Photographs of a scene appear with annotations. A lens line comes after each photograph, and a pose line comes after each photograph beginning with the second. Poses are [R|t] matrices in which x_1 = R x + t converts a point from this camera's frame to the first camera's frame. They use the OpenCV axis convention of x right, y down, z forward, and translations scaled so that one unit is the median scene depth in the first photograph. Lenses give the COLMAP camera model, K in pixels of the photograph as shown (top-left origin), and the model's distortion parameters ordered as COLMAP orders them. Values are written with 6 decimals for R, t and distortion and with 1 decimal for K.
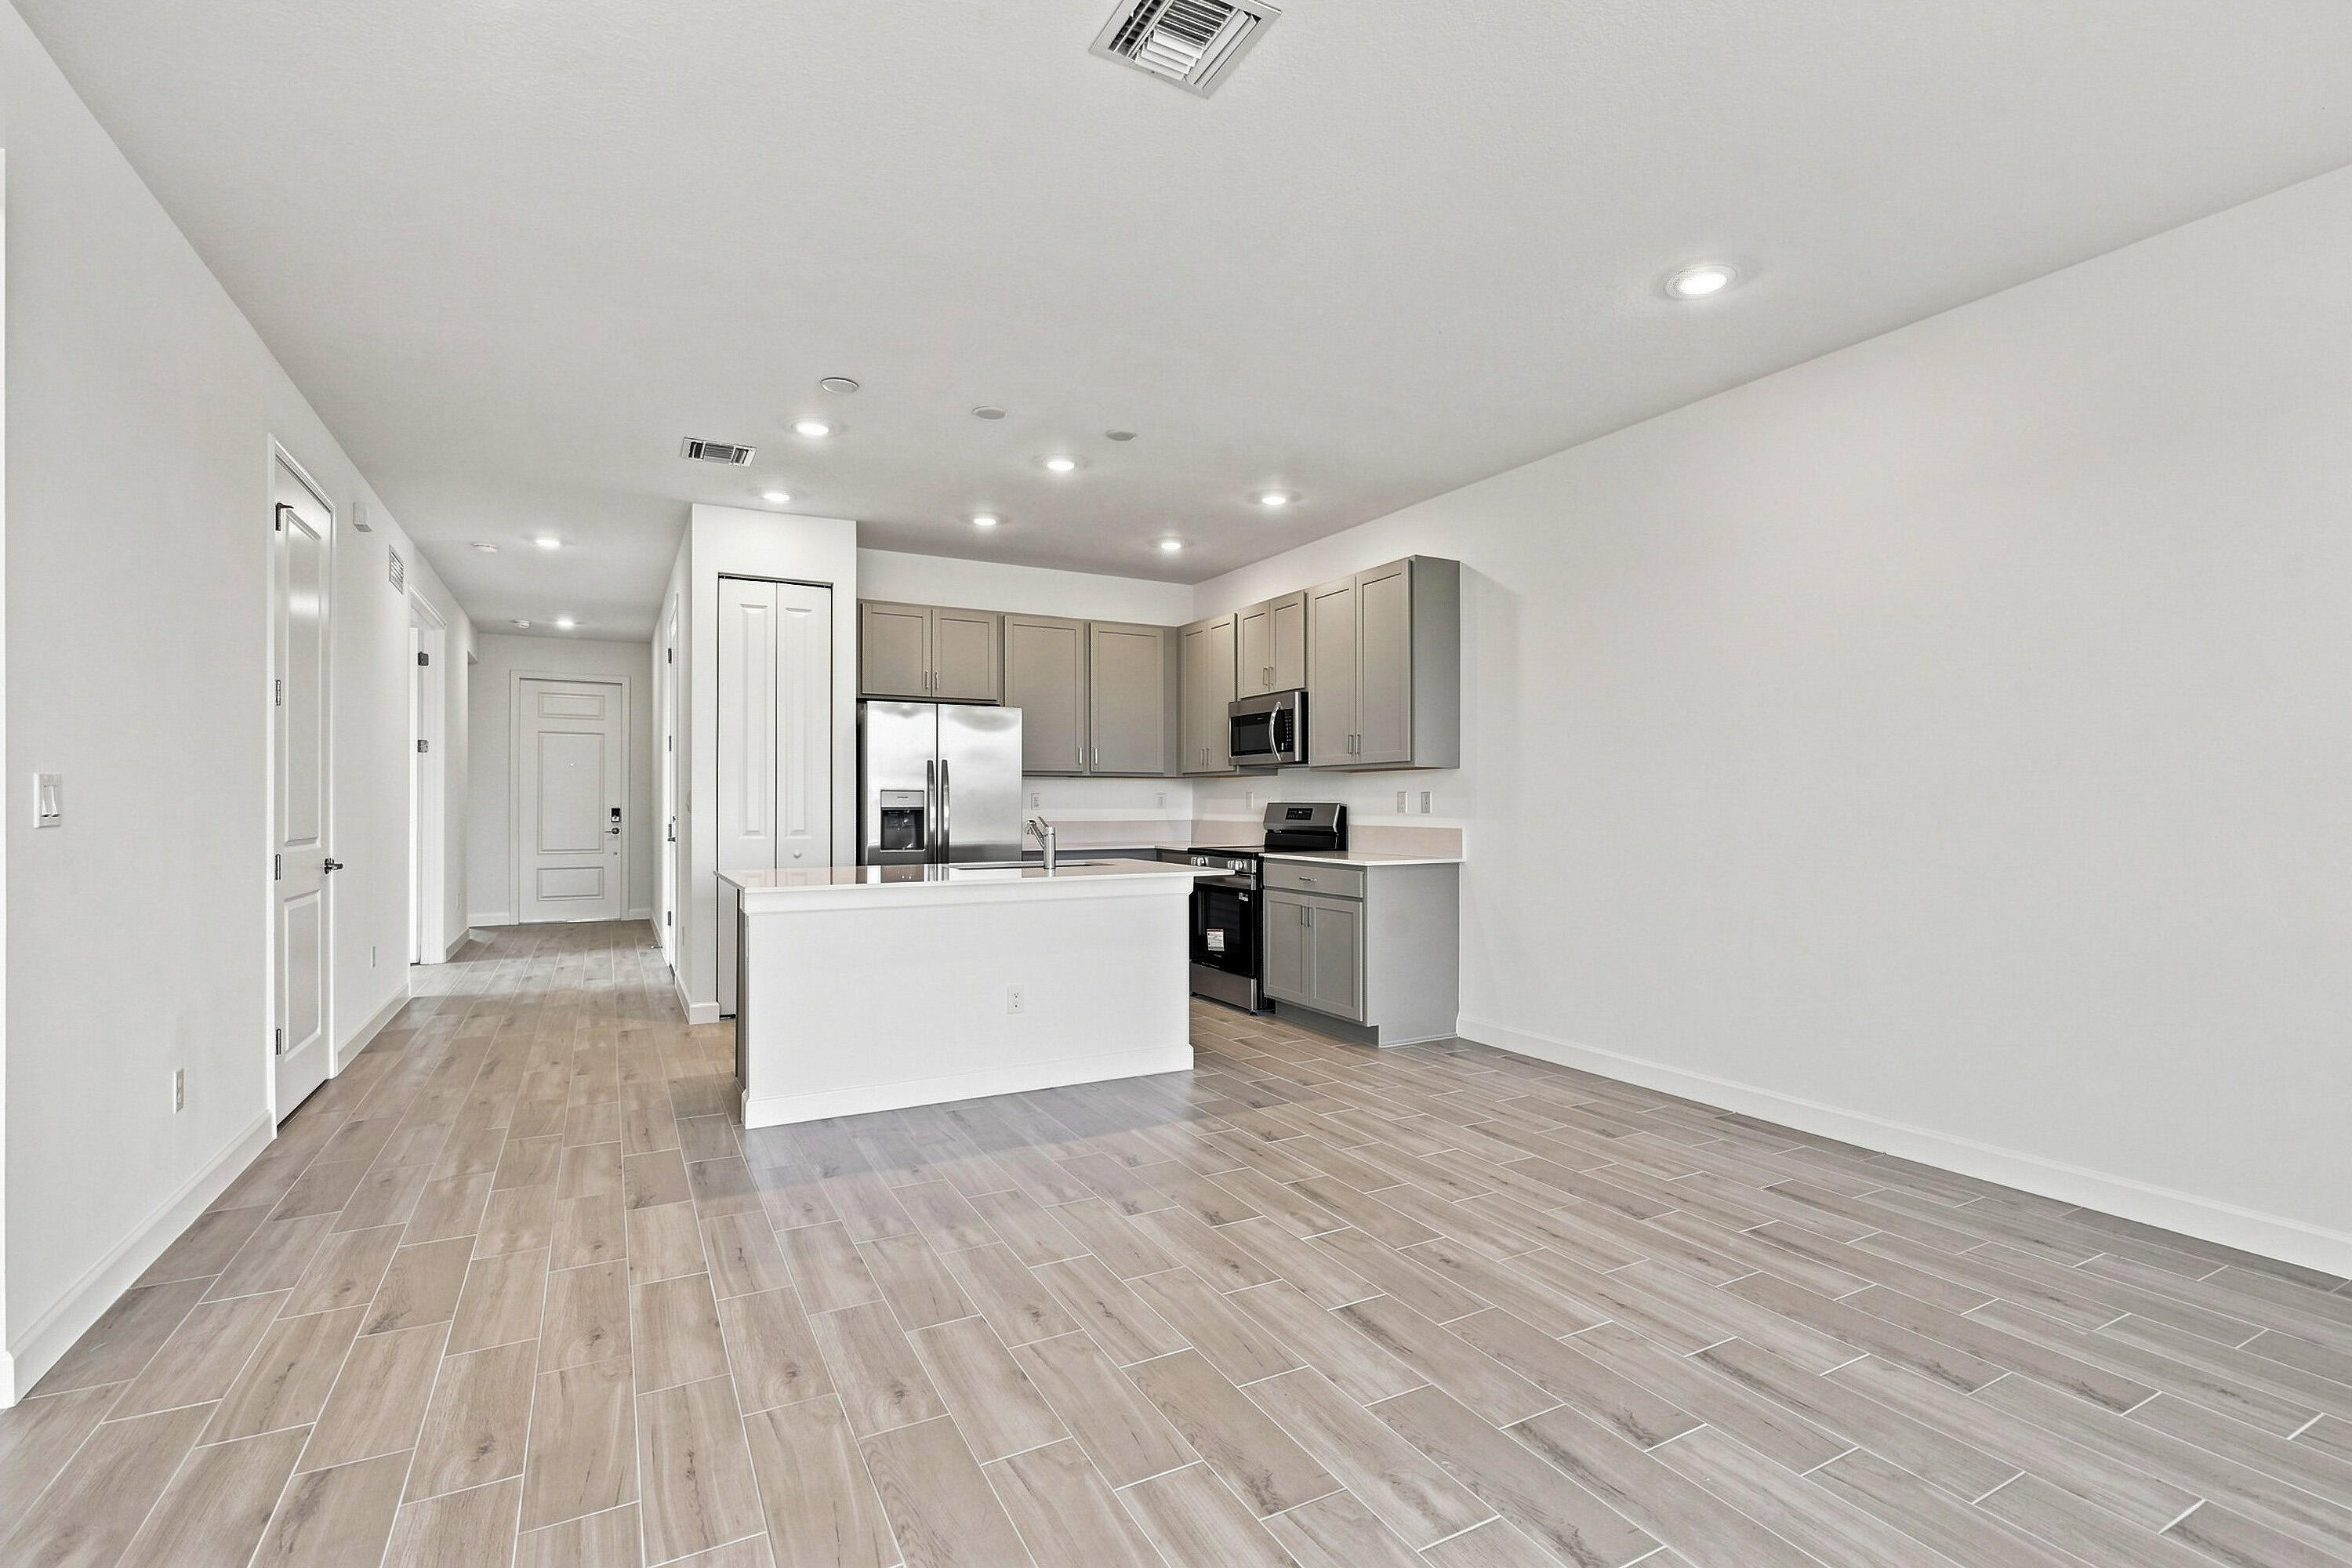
lens RADIAL K [[1064.3, 0, 1174.4], [0, 1064.3, 800.2], [0, 0, 1]] dist [-0.004610, 0.000677]
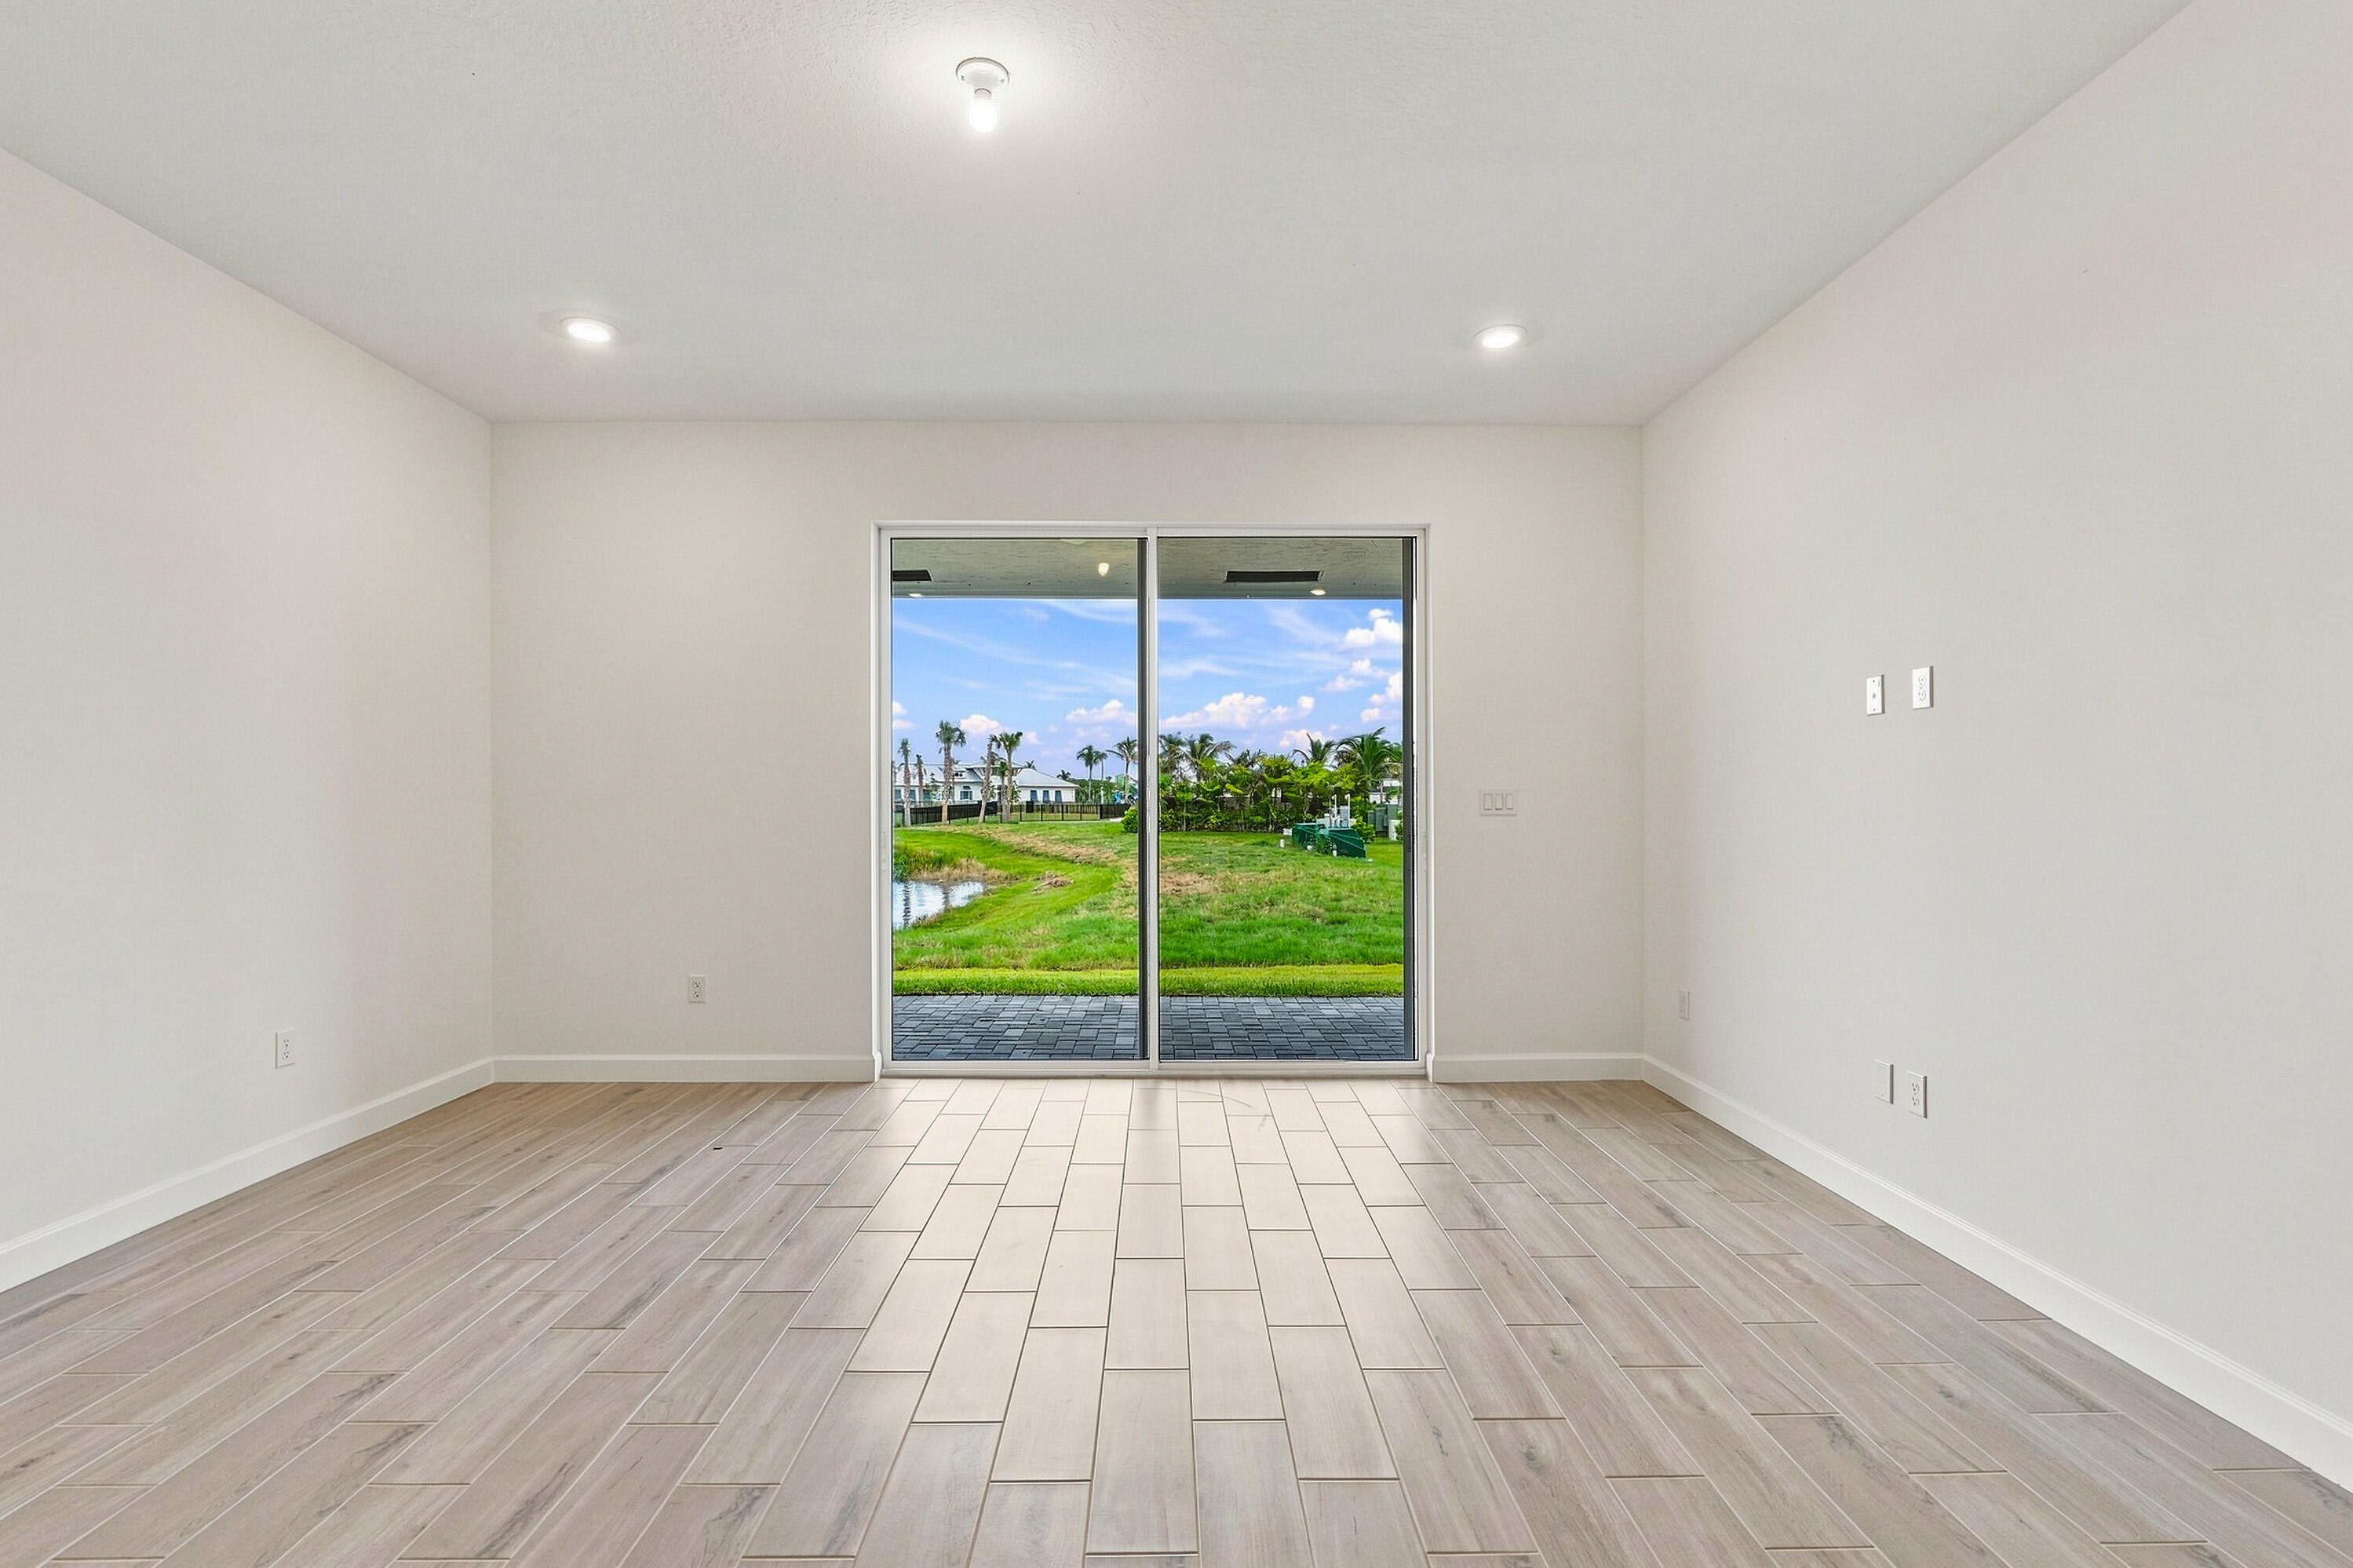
lens RADIAL K [[1075.4, 0, 1170.6], [0, 1075.4, 788.6], [0, 0, 1]] dist [-0.000911, 0.000454]
pose [[-0.883627, 0.005492, 0.468159, -0.106799], [0.000255, 0.999937, -0.011249, 0.000234], [-0.468192, -0.009821, -0.883572, 0.565470]]
